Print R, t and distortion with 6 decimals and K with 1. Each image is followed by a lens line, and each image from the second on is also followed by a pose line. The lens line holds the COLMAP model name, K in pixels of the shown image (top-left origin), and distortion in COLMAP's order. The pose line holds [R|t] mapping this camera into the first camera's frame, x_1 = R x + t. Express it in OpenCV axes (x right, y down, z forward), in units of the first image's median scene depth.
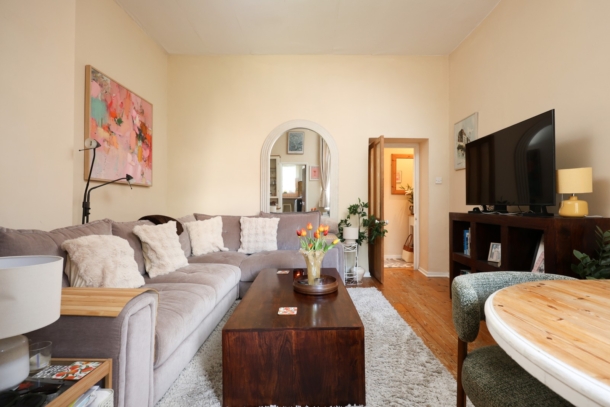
lens RADIAL K [[266.1, 0, 306.2], [0, 266.1, 202.1], [0, 0, 1]] dist [-0.001554, 0.000288]
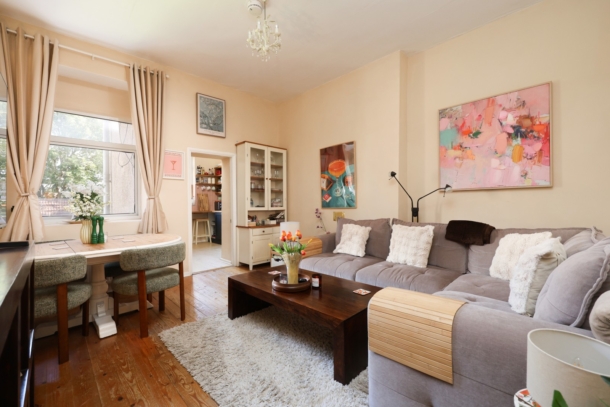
lens RADIAL K [[266.1, 0, 308.6], [0, 266.1, 201.2], [0, 0, 1]] dist [-0.001554, 0.000288]
pose [[-0.669837, -0.004263, -0.742496, 0.557611], [0.014692, 0.999712, -0.018994, -0.013473], [0.742363, -0.023631, -0.669581, 1.161145]]
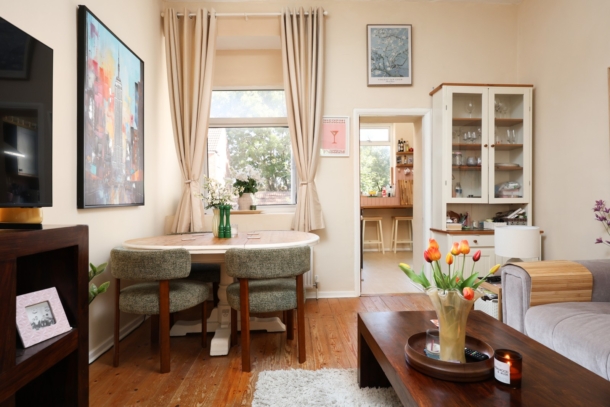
lens RADIAL K [[373.7, 0, 304.3], [0, 373.7, 200.0], [0, 0, 1]] dist [-0.008753, -0.000472]
pose [[-0.996065, -0.000011, -0.088627, 0.262387], [0.001129, 0.999917, -0.012810, 0.009395], [0.088620, -0.012859, -0.995983, 1.078451]]
